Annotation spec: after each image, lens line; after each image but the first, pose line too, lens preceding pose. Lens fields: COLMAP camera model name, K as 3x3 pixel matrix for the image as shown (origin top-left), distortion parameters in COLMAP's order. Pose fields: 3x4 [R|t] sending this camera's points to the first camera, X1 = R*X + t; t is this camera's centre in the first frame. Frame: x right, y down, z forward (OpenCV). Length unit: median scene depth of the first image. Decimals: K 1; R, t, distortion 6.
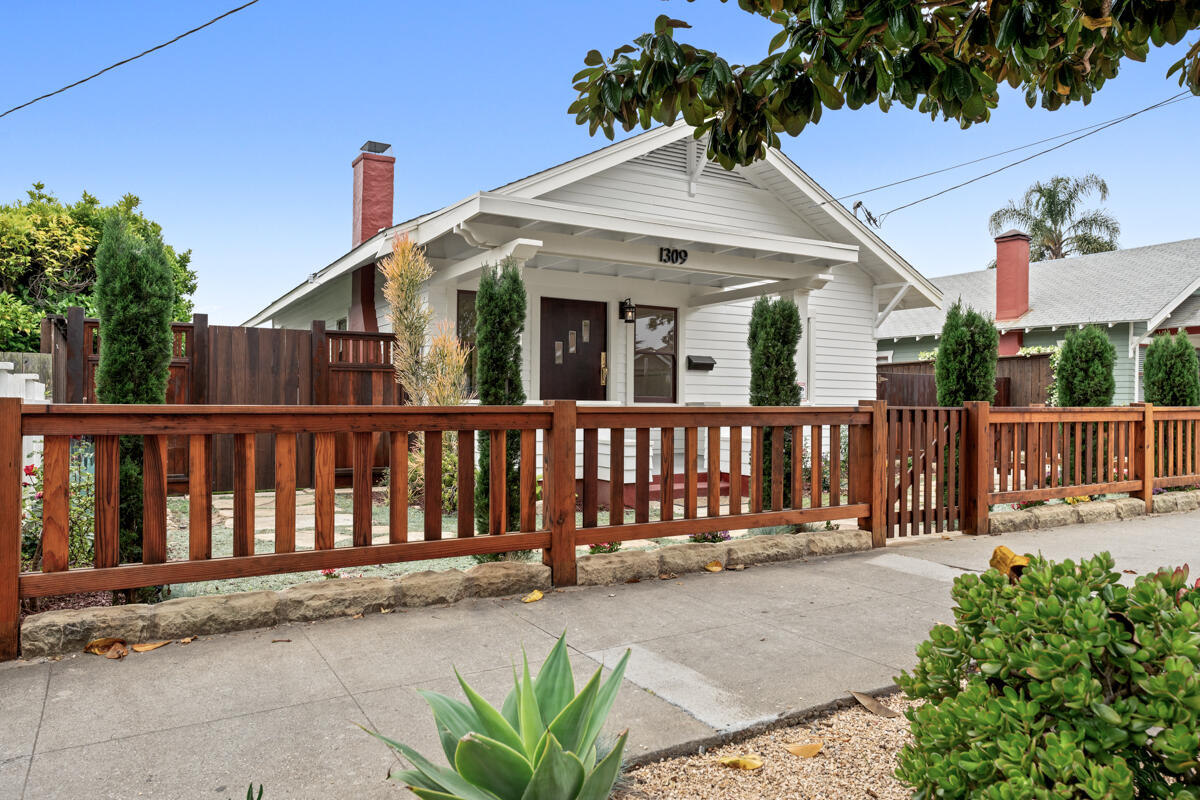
lens RADIAL K [[799.5, 0, 600.0], [0, 799.5, 400.0], [0, 0, 1]] dist [0.004884, 0.002755]
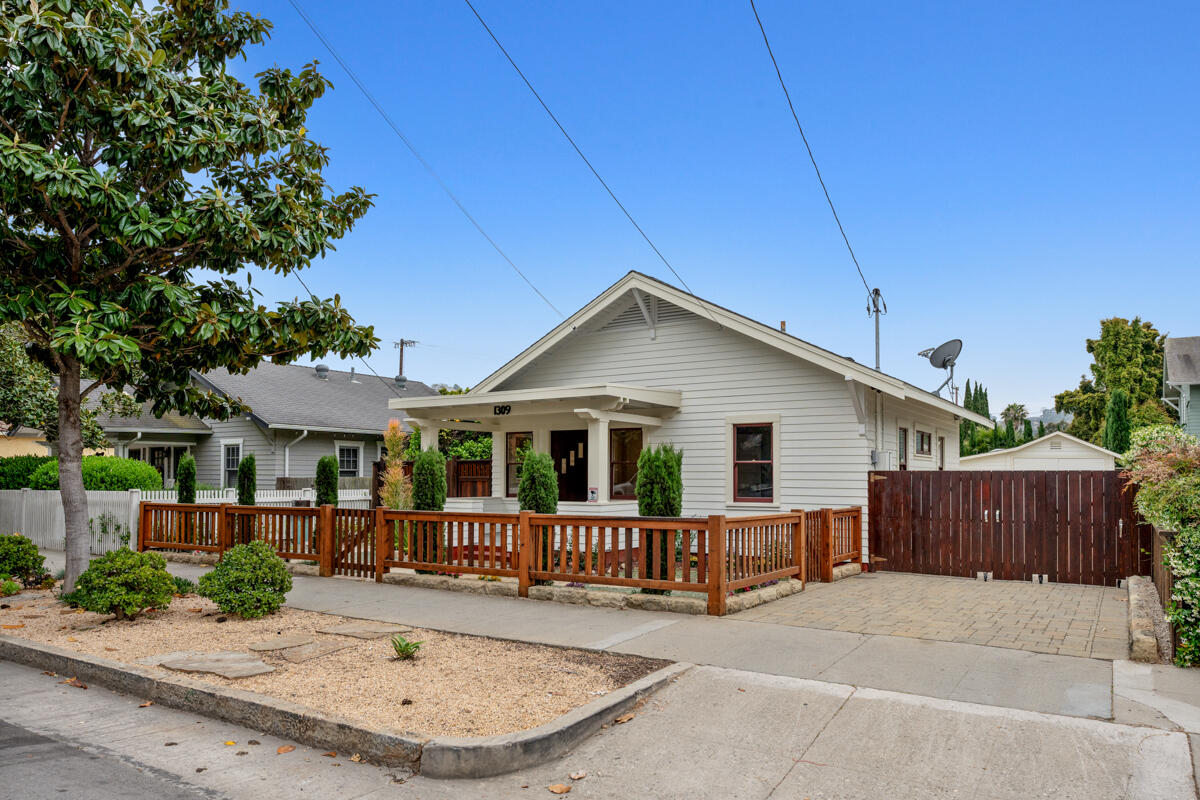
lens RADIAL K [[810.9, 0, 599.1], [0, 810.9, 458.1], [0, 0, 1]] dist [-0.000821, 0.001130]
pose [[0.448003, -0.027049, -0.893623, 1.505271], [0.005667, 0.999608, -0.027416, -0.035382], [0.894014, 0.007218, 0.447981, 0.414995]]
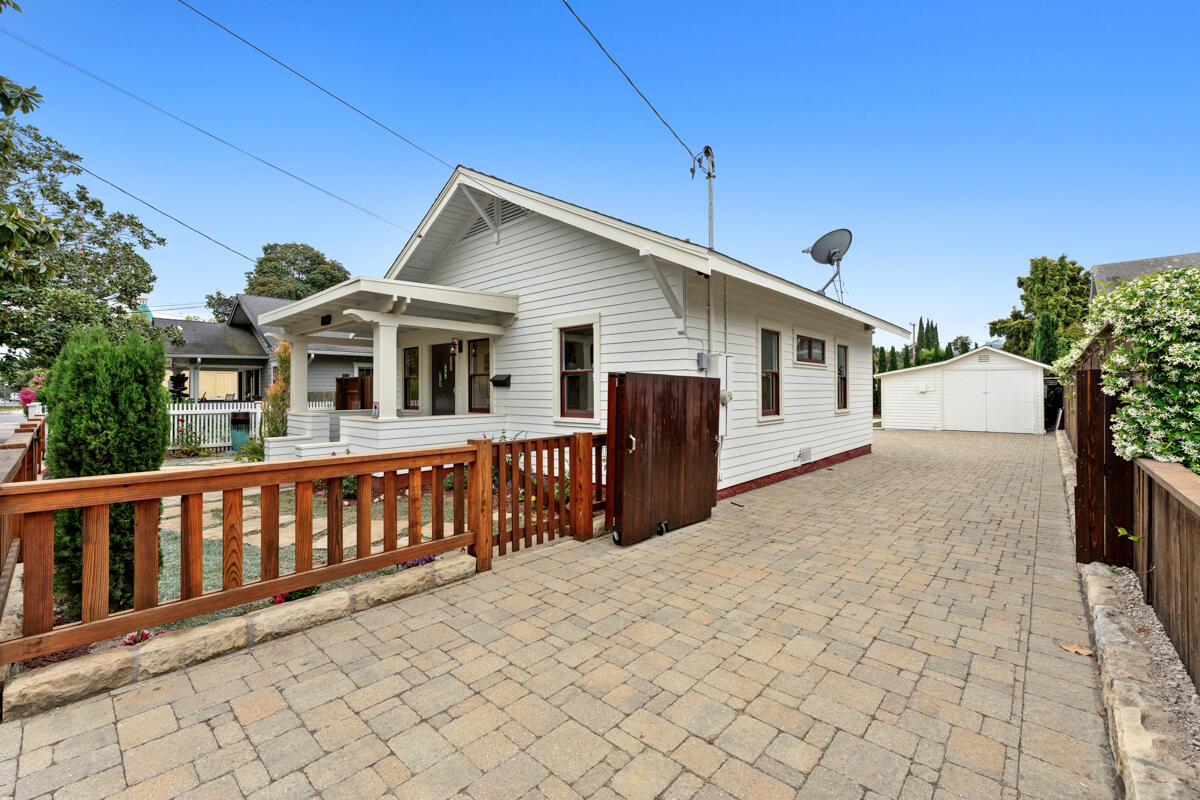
lens RADIAL K [[493.3, 0, 607.4], [0, 493.3, 388.0], [0, 0, 1]] dist [0.000929, -0.000069]
pose [[0.305920, -0.012817, -0.951971, 1.065415], [0.011926, 0.999883, -0.009630, -0.032431], [0.951982, -0.008407, 0.306037, 1.132399]]
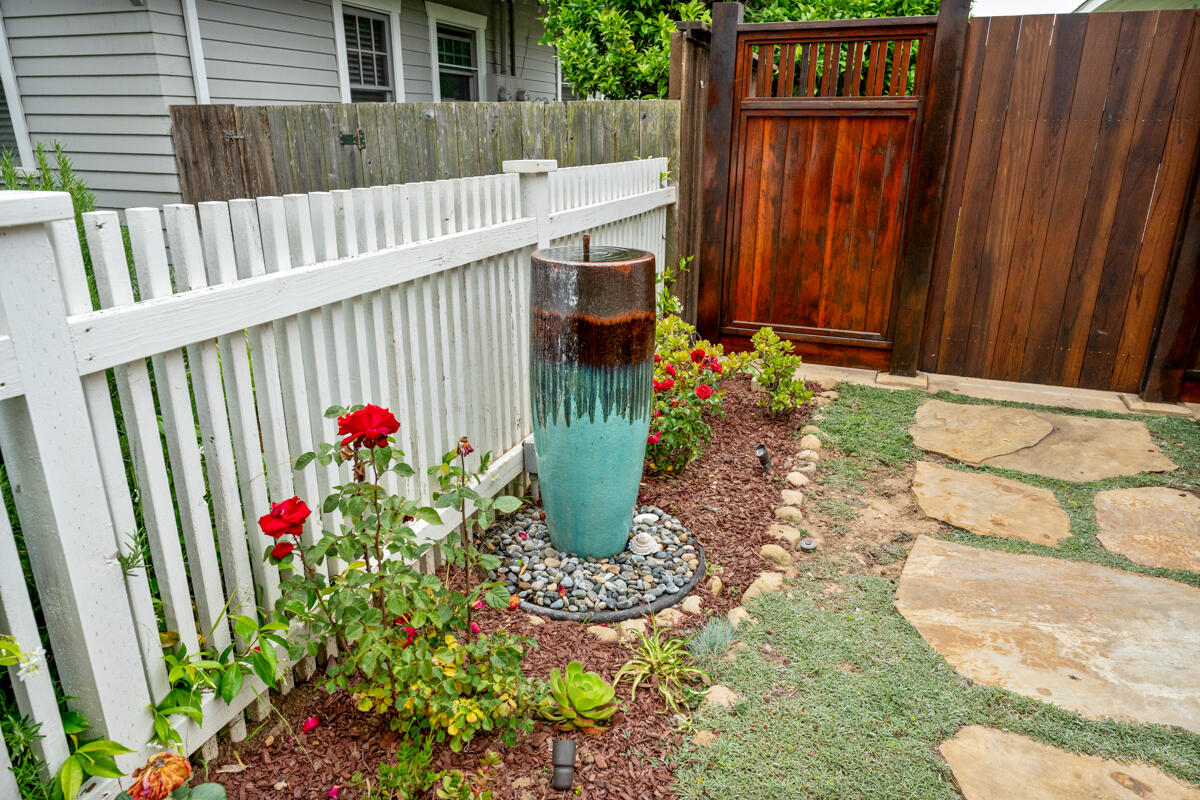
lens RADIAL K [[799.5, 0, 600.0], [0, 799.5, 400.0], [0, 0, 1]] dist [0.004884, 0.002755]
pose [[0.624031, 0.250053, -0.740310, -0.209466], [0.002400, 0.946798, 0.321820, -0.032051], [0.781396, -0.202602, 0.590231, 0.477876]]
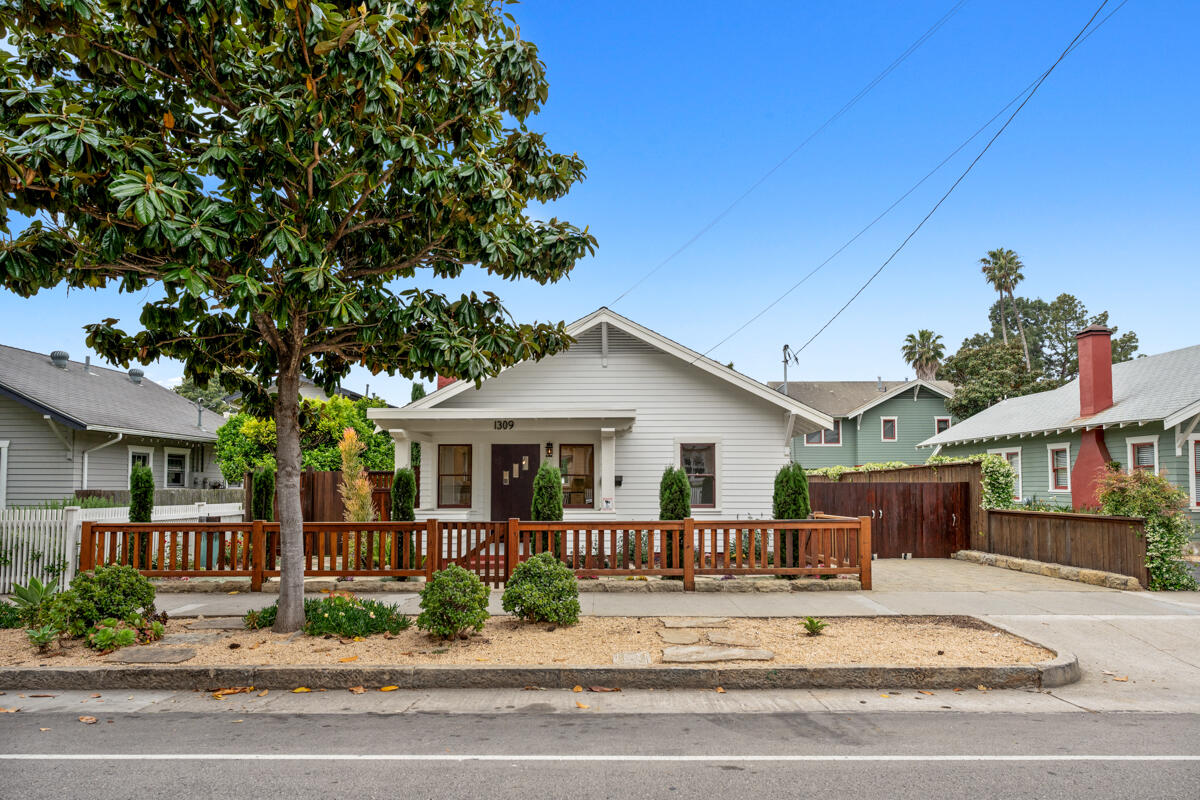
lens RADIAL K [[804.6, 0, 600.2], [0, 804.6, 437.2], [0, 0, 1]] dist [0.001062, 0.000216]
pose [[0.854139, -0.039006, -0.518580, 1.059754], [0.010598, 0.998282, -0.057632, -0.050196], [0.519937, 0.043730, 0.853084, -0.315536]]
